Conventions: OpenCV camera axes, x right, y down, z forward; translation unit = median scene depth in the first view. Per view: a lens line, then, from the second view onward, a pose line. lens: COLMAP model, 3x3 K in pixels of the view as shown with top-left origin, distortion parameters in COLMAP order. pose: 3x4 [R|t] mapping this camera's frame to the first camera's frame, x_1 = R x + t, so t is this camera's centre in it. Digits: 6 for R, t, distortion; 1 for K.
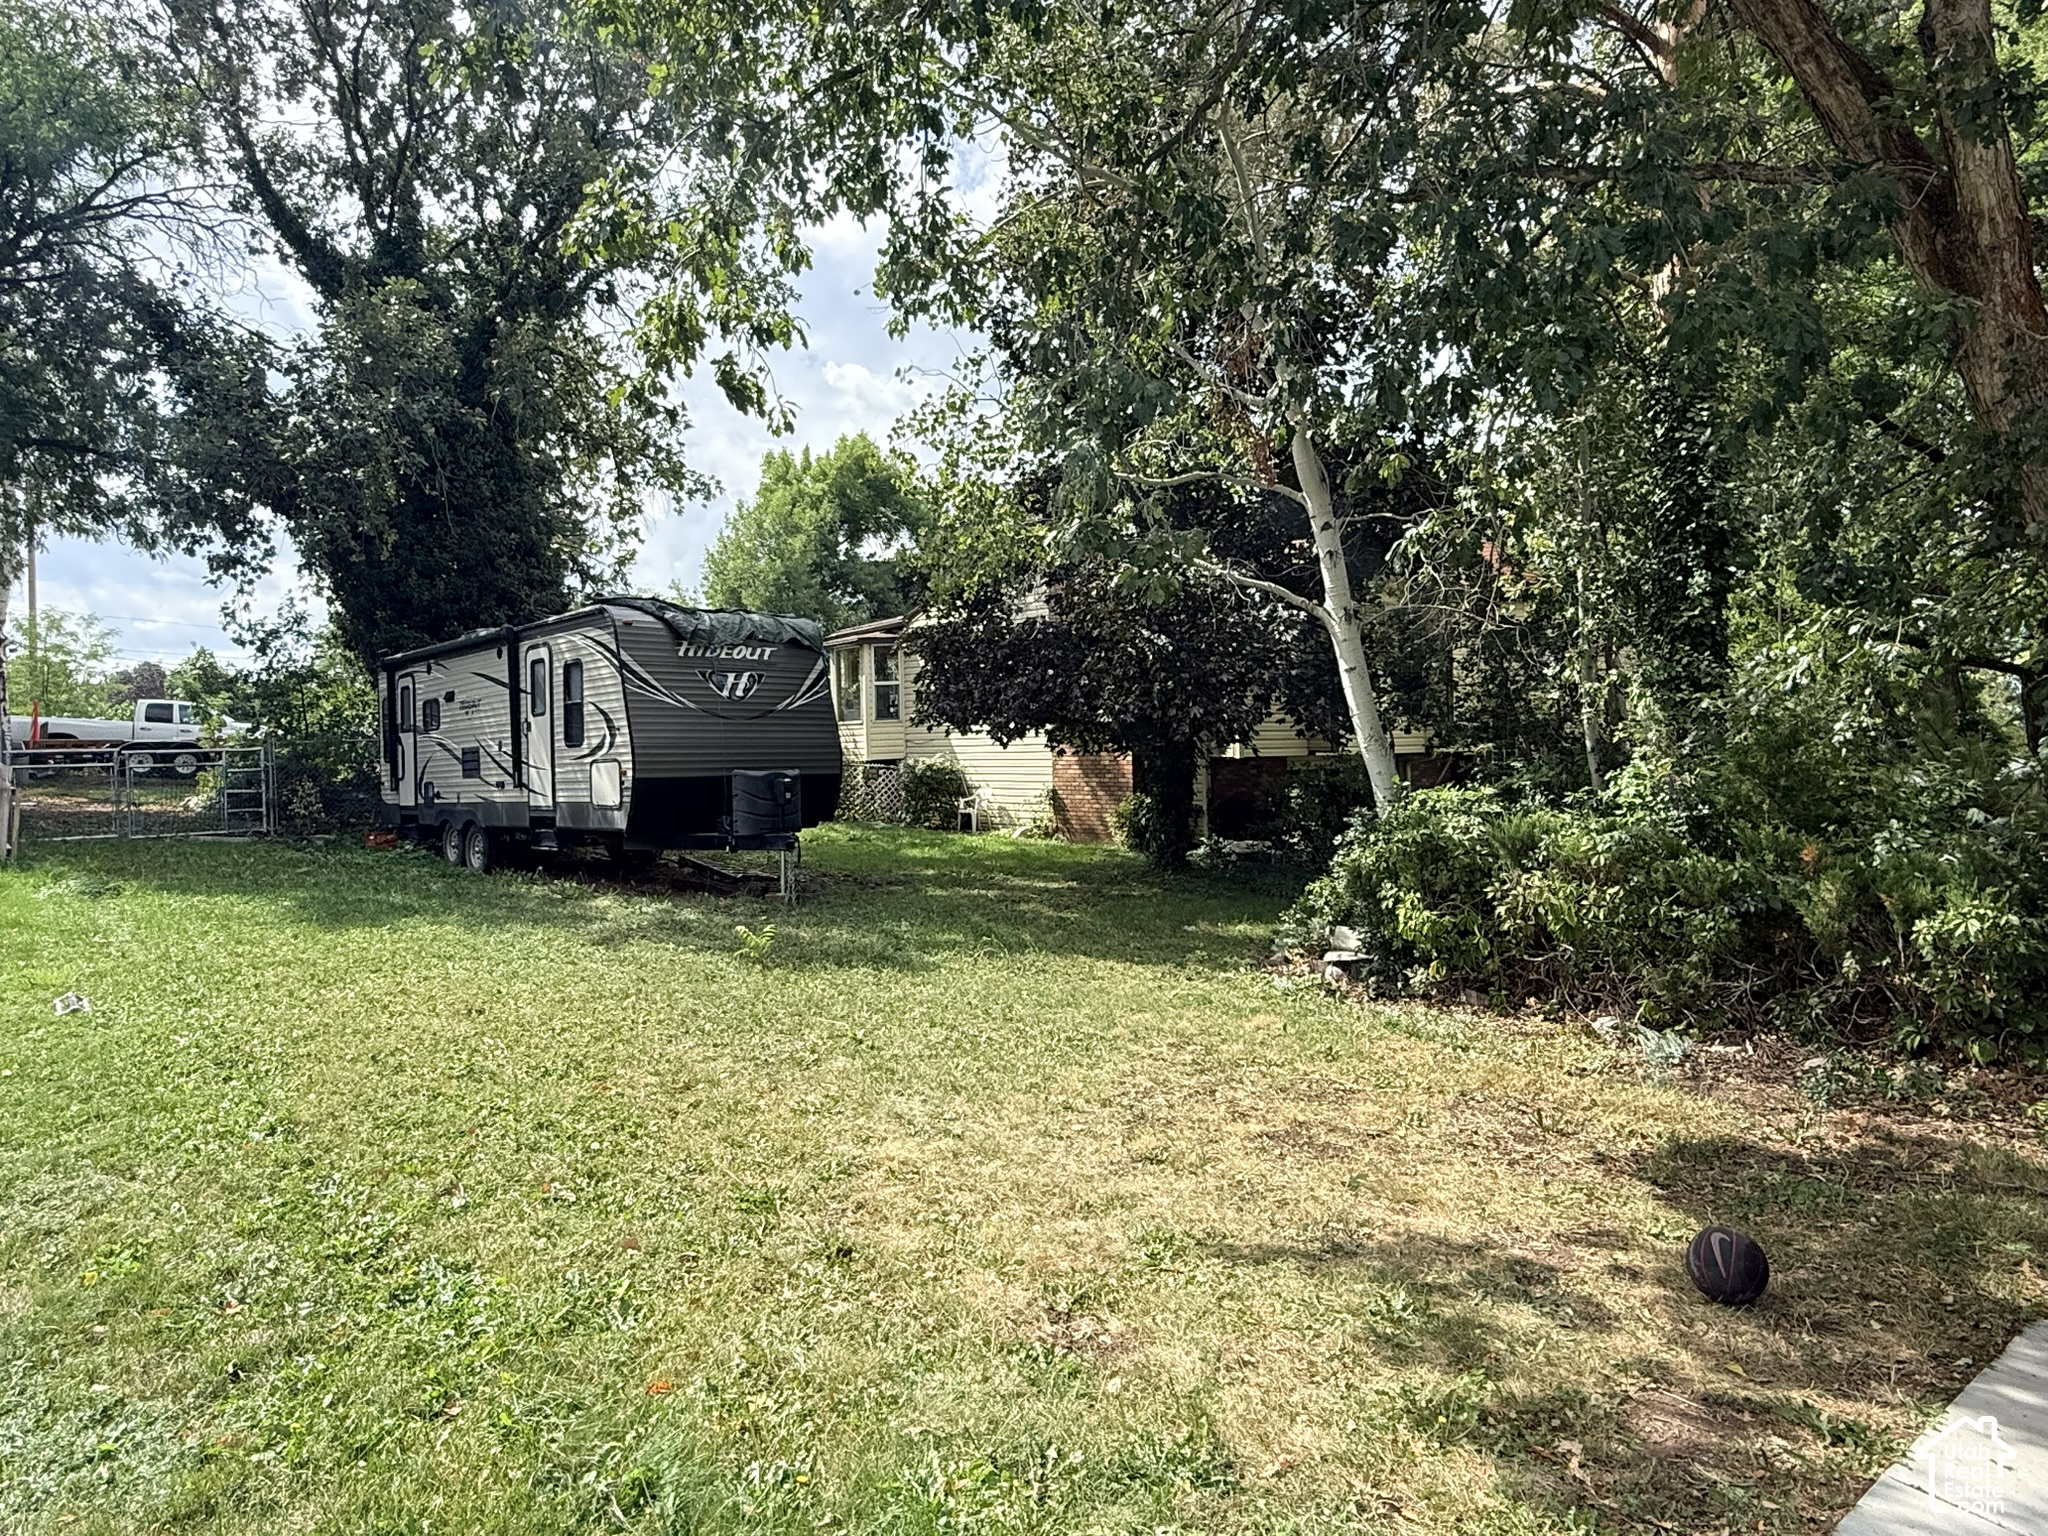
lens RADIAL K [[1283.0, 0, 1020.3], [0, 1283.0, 764.0], [0, 0, 1]] dist [0.010877, 0.004241]
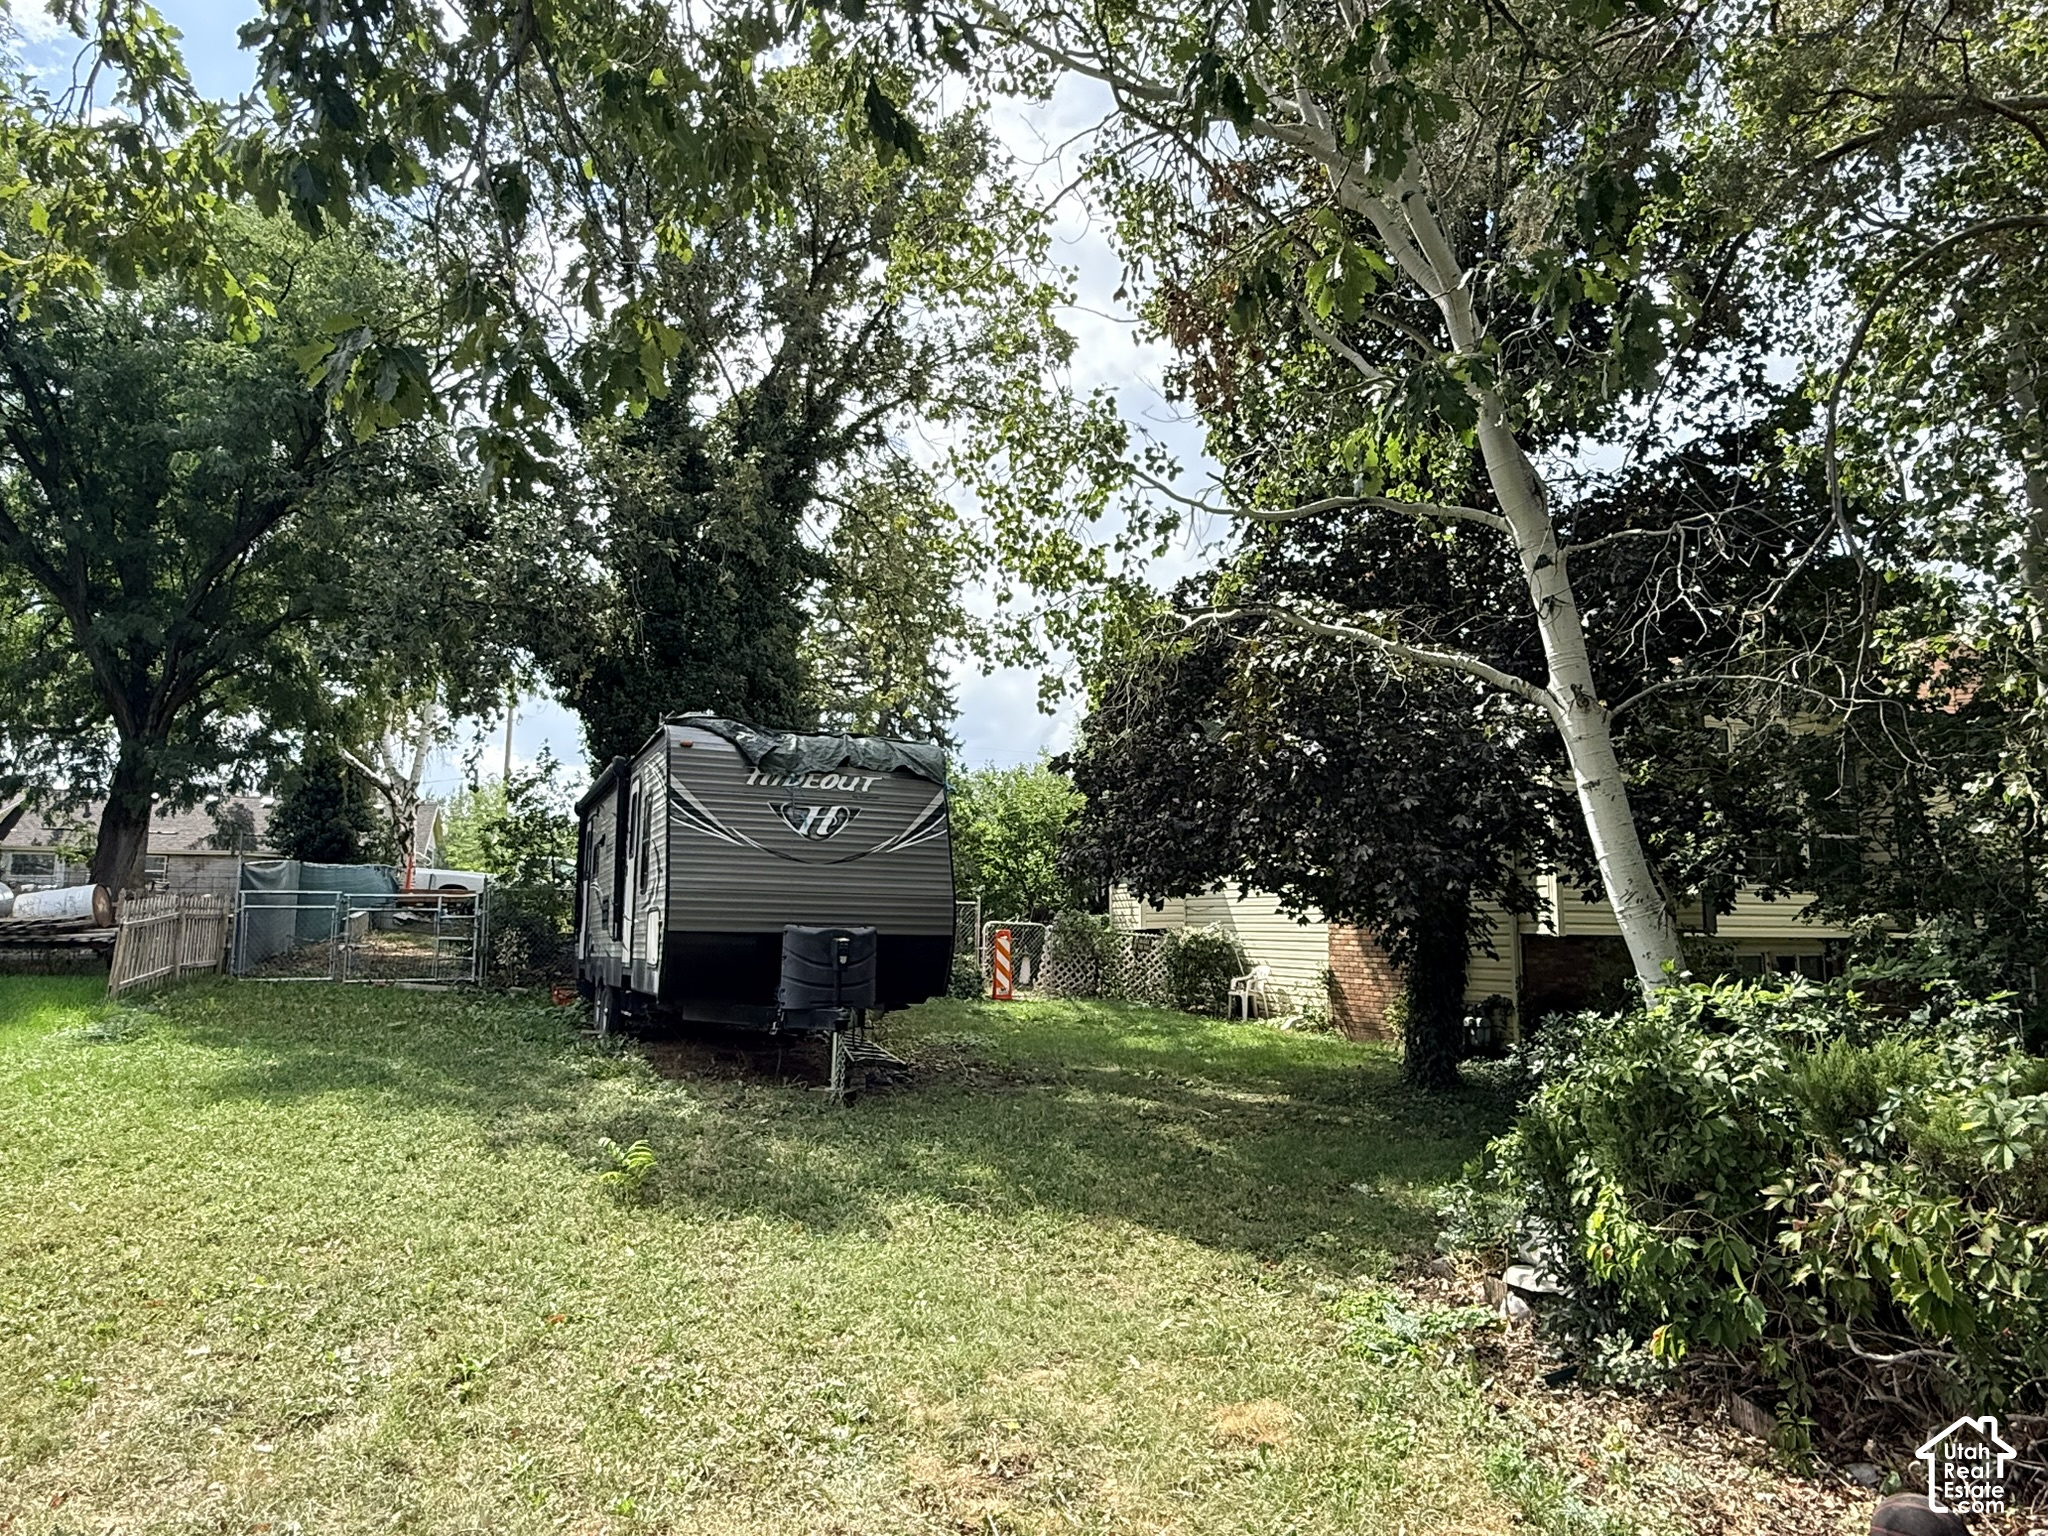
lens RADIAL K [[1283.0, 0, 1027.9], [0, 1283.0, 773.4], [0, 0, 1]] dist [0.010877, 0.004241]
pose [[0.945200, -0.010873, -0.326310, 0.180578], [-0.031556, 0.991724, -0.124451, 0.006015], [0.324962, 0.127928, 0.937035, 0.293627]]
